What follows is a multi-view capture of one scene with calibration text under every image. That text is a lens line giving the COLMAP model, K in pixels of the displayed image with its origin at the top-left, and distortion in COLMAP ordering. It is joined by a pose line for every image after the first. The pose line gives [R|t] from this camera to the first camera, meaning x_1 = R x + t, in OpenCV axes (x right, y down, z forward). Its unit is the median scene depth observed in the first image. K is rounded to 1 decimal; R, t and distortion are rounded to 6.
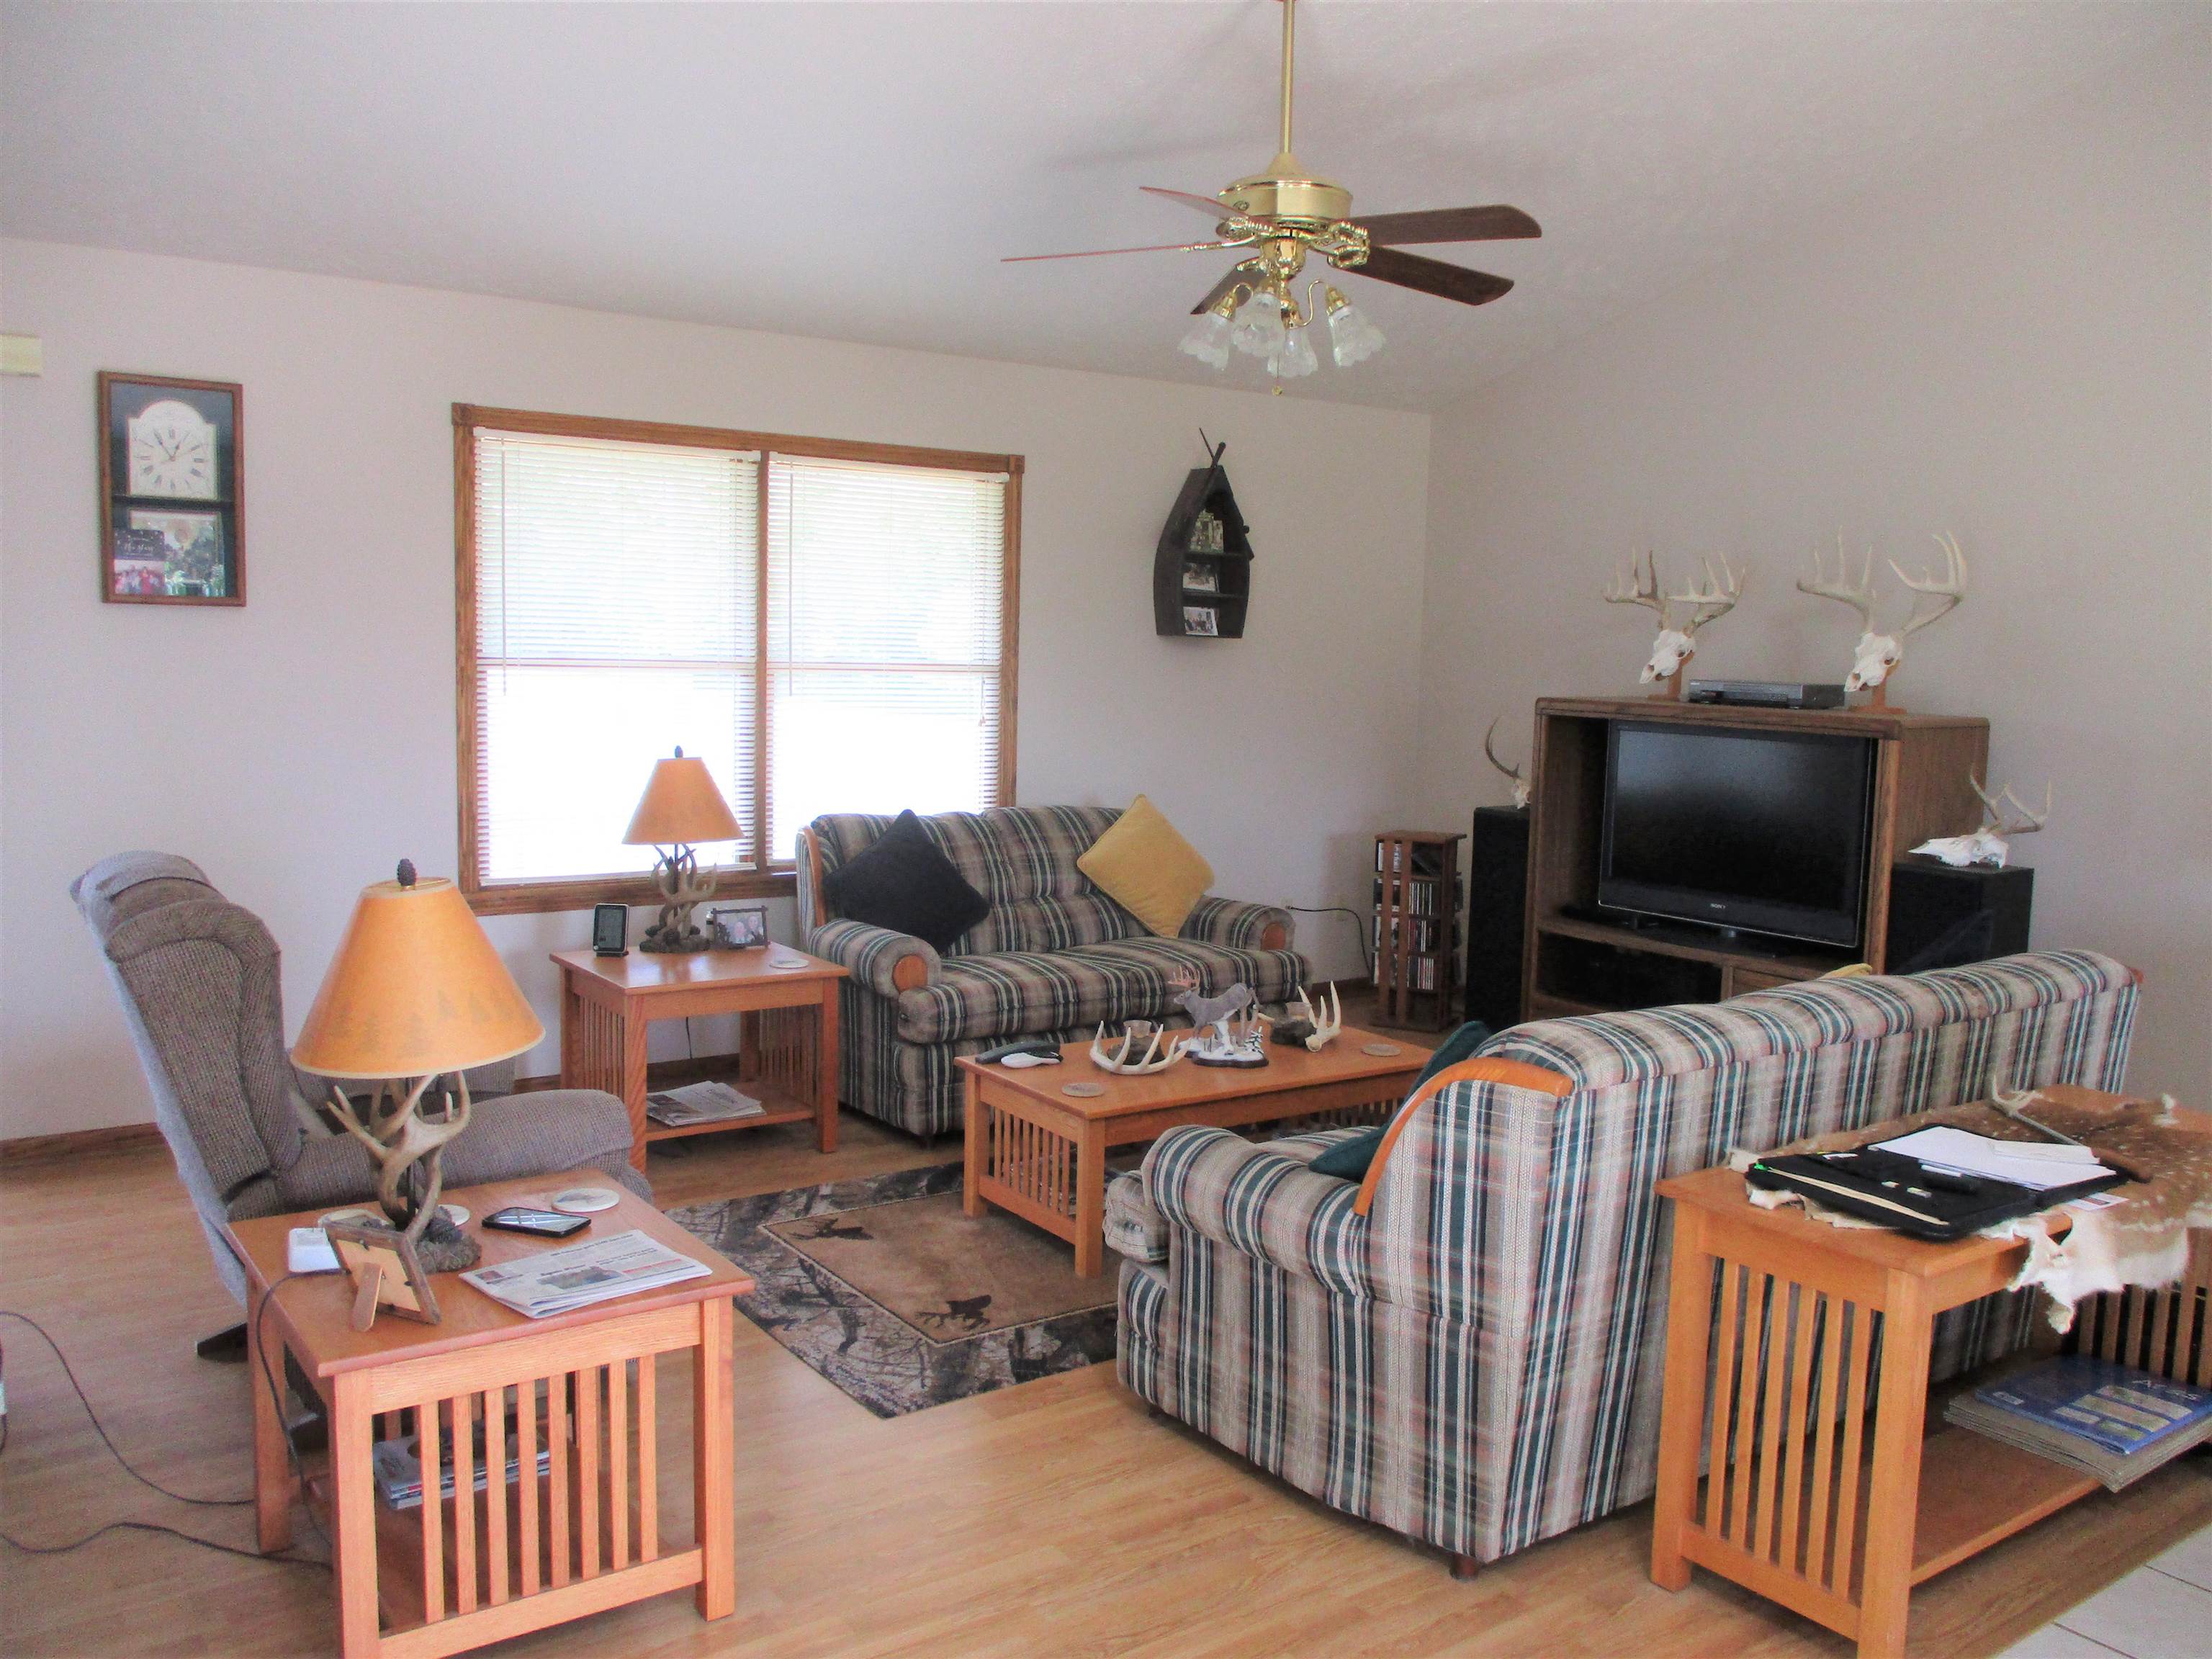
lens RADIAL K [[1833.9, 0, 1106.0], [0, 1833.9, 829.5], [0, 0, 1]] dist [-0.040003, 0.014454]
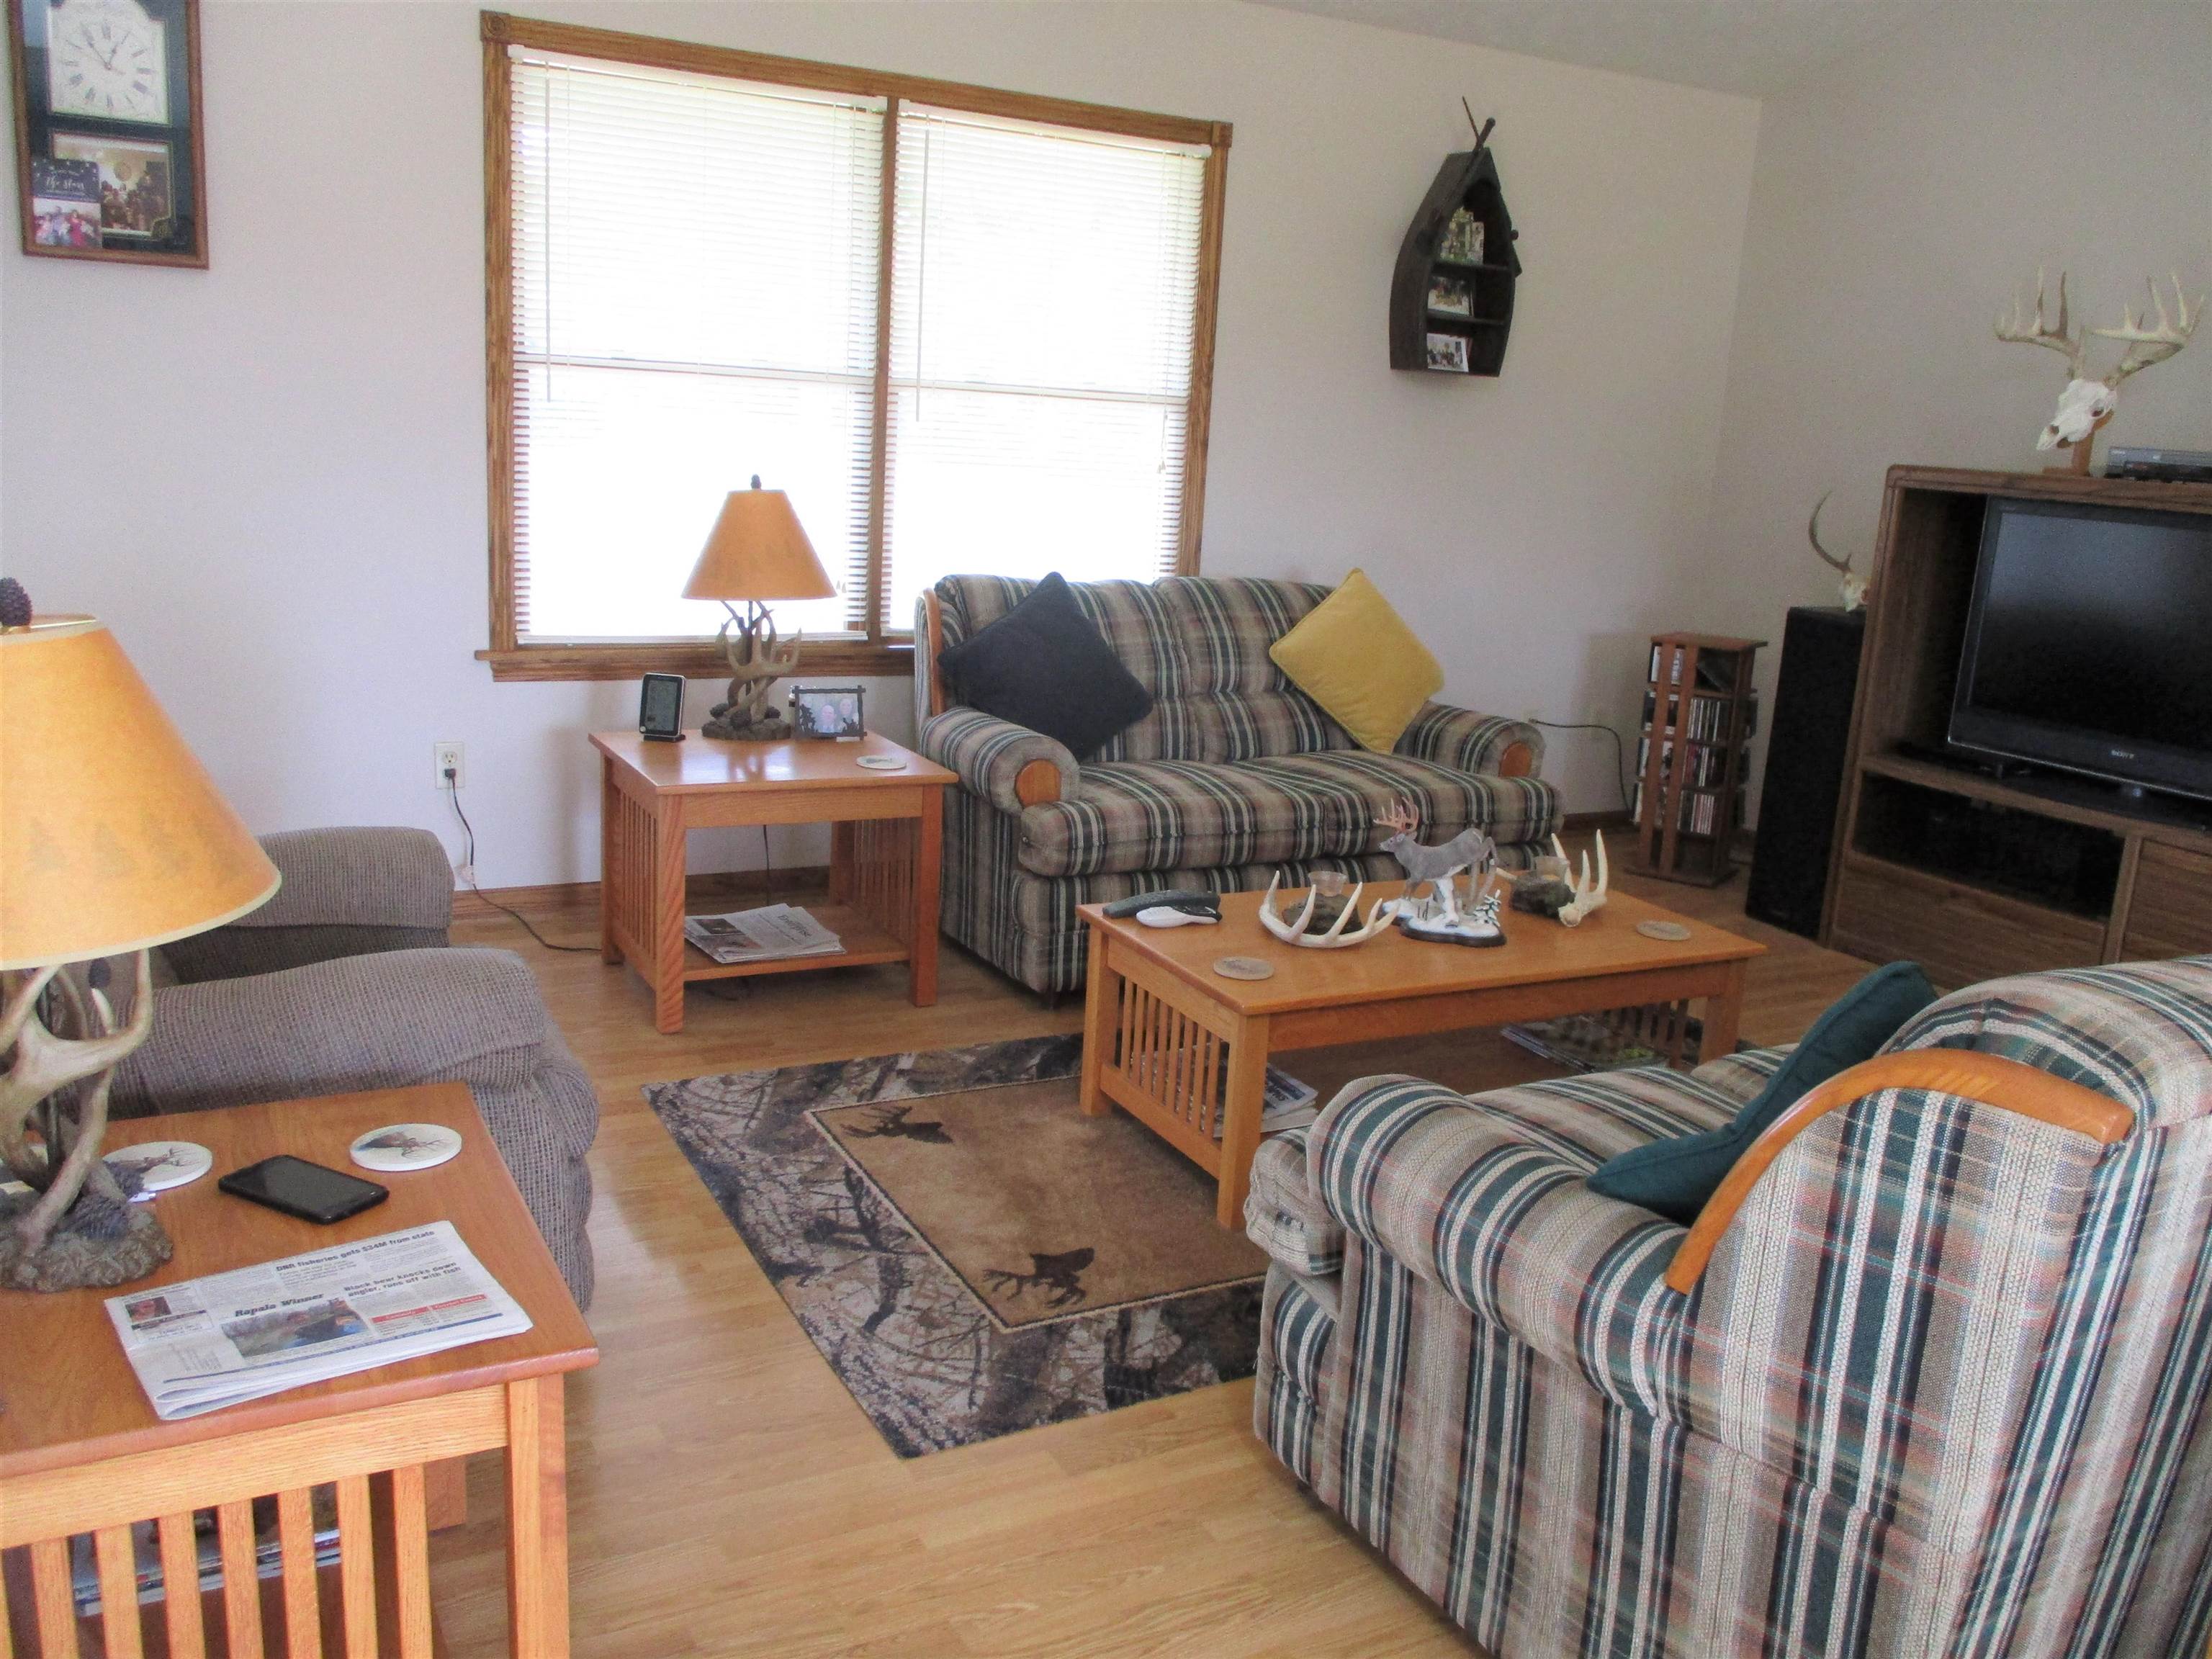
lens RADIAL K [[1833.9, 0, 1106.0], [0, 1833.9, 829.5], [0, 0, 1]] dist [-0.040003, 0.014454]
pose [[0.991660, 0.060948, -0.113560, 0.010129], [-0.047505, 0.991932, 0.117537, 0.005683], [0.119808, -0.111162, 0.986554, 0.243208]]
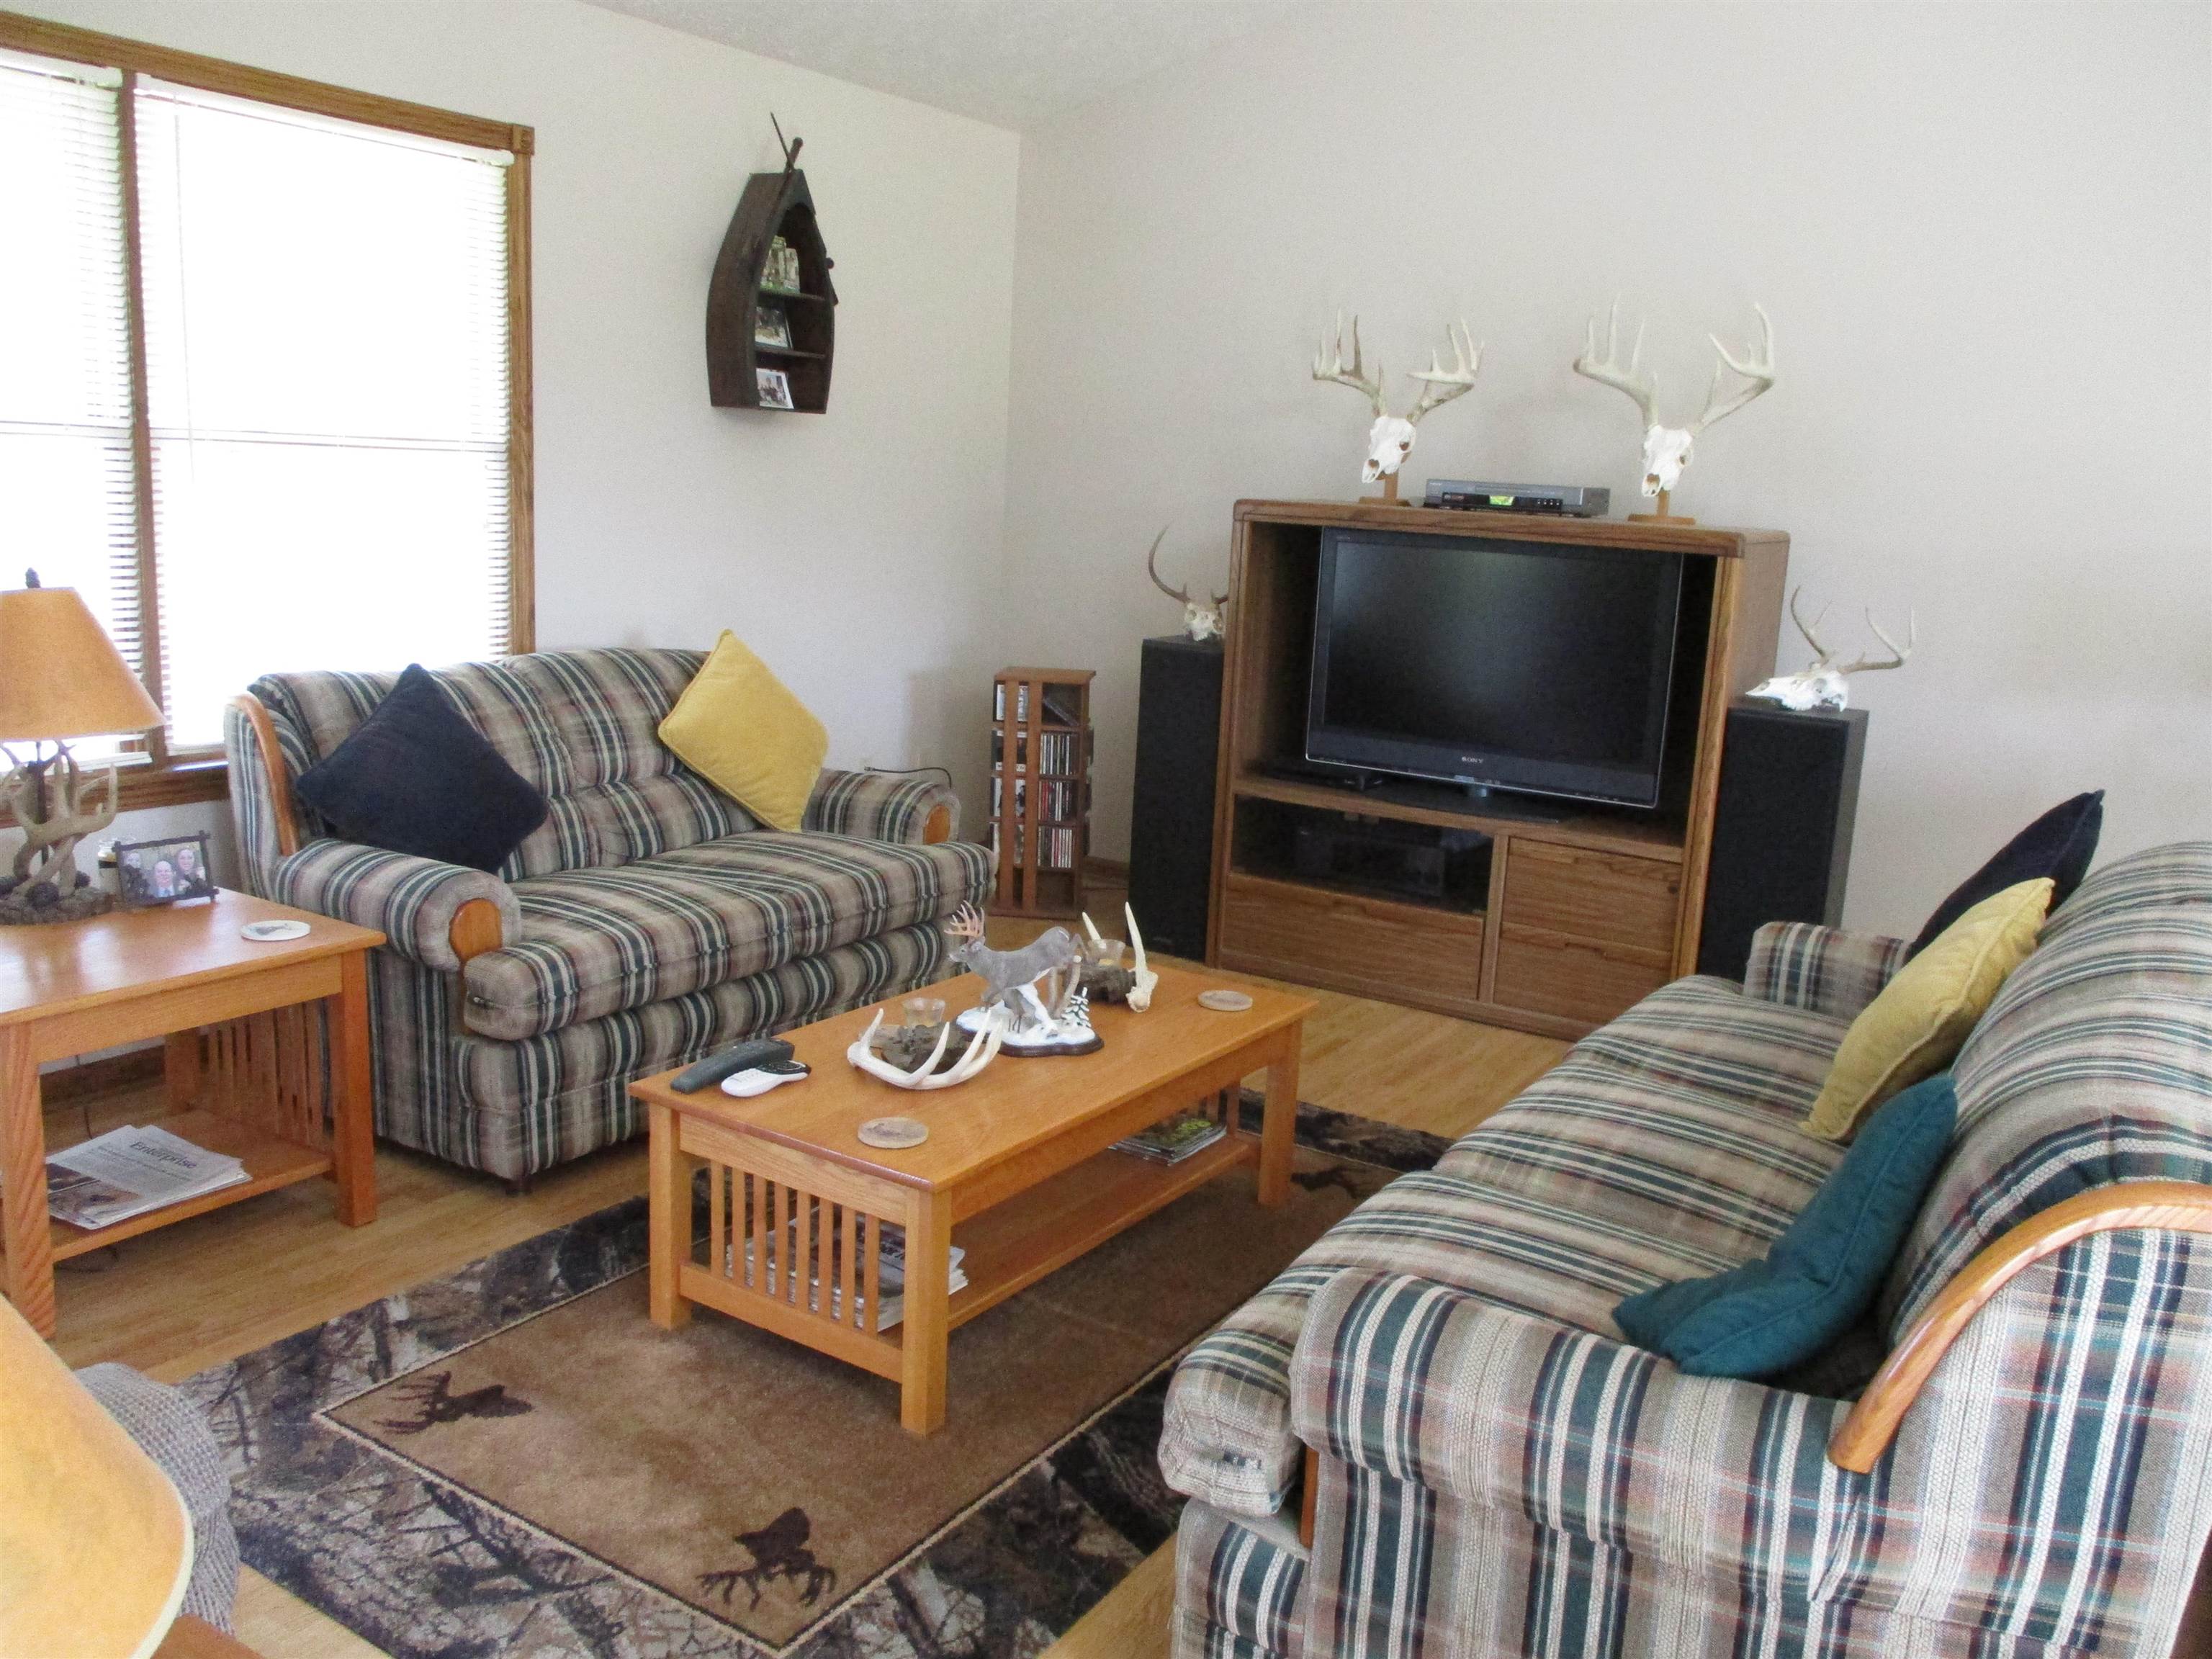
lens RADIAL K [[1839.0, 0, 1120.3], [0, 1839.0, 831.2], [0, 0, 1]] dist [-0.035667, 0.011433]
pose [[0.923488, -0.055134, 0.379645, -0.140956], [0.014487, 0.993925, 0.109105, -0.020832], [-0.383354, -0.095257, 0.918676, 0.340409]]
